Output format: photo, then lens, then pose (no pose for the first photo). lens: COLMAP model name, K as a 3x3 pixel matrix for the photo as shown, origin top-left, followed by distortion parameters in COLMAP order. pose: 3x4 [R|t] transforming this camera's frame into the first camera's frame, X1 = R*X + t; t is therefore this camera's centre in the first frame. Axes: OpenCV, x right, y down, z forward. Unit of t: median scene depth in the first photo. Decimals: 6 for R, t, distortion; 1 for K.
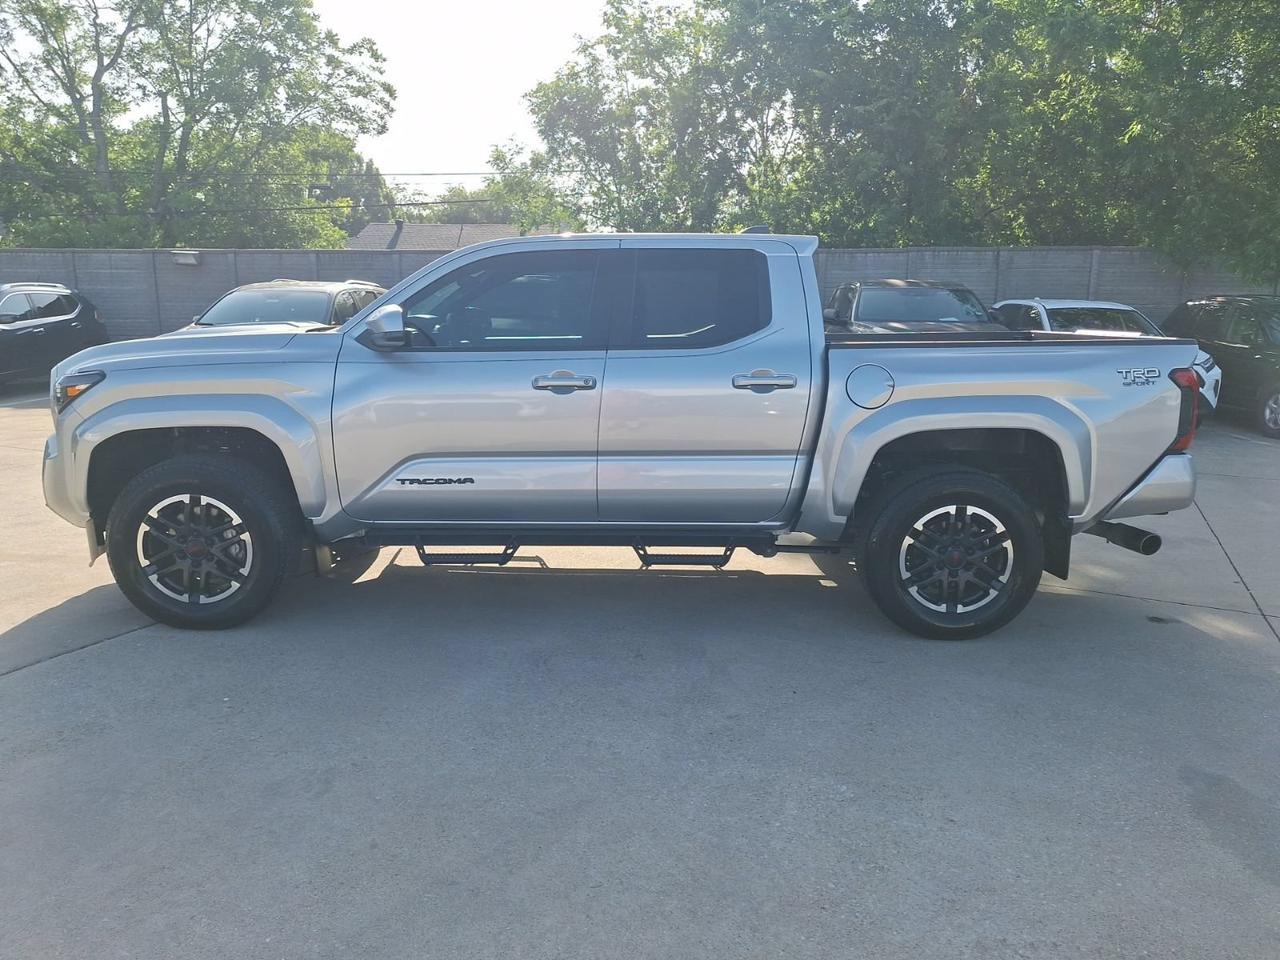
lens RADIAL K [[904.8, 0, 640.0], [0, 904.8, 480.0], [0, 0, 1]] dist [0.024921, -0.008068]
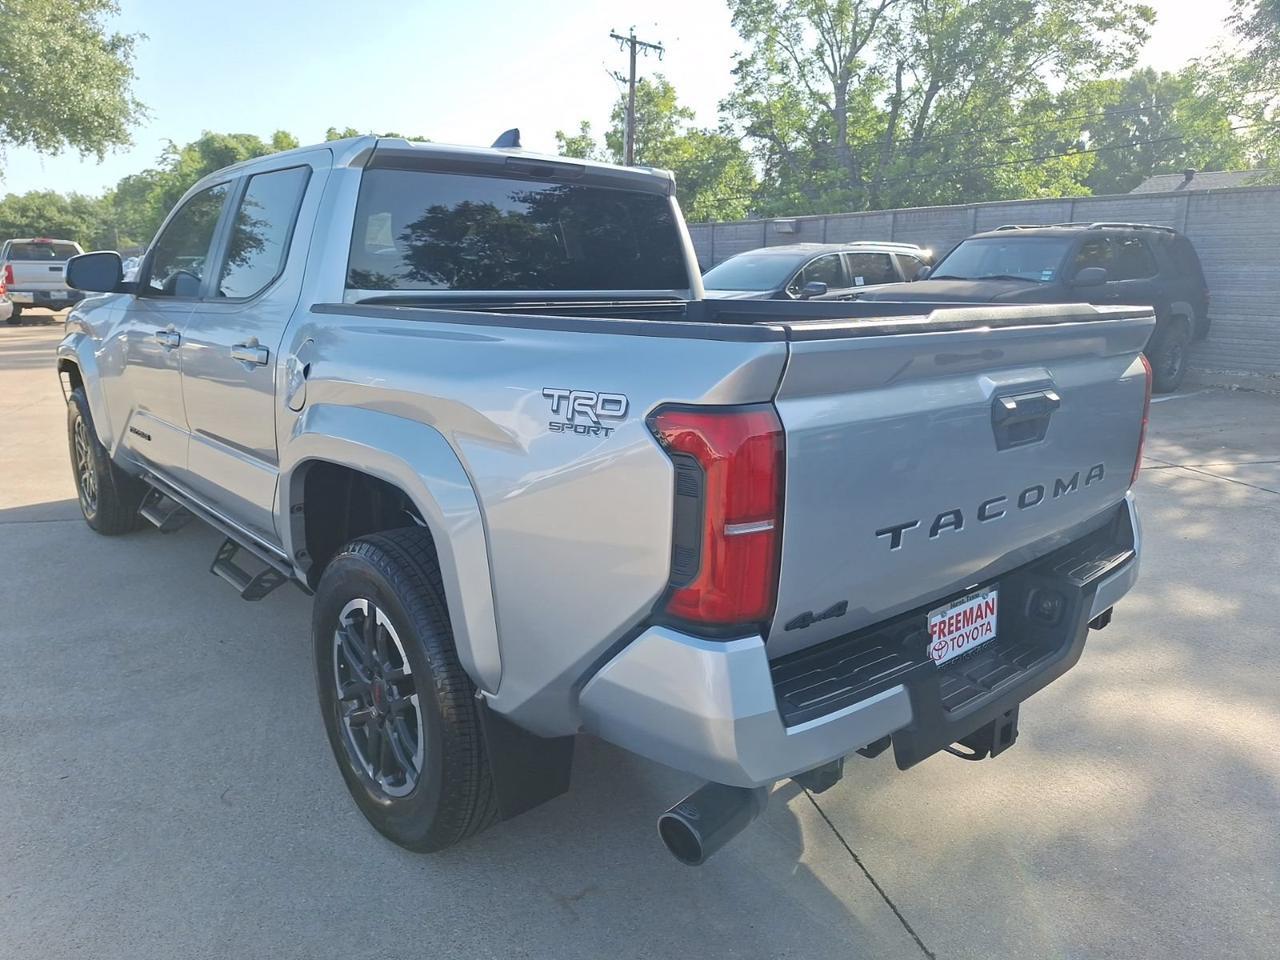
lens RADIAL K [[917.5, 0, 609.2], [0, 917.5, 480.9], [0, 0, 1]] dist [0.011418, -0.000835]
pose [[0.669405, 0.161358, -0.725163, 0.081176], [-0.138258, 0.986133, 0.091799, -0.011618], [0.729919, 0.038809, 0.682431, 0.069765]]
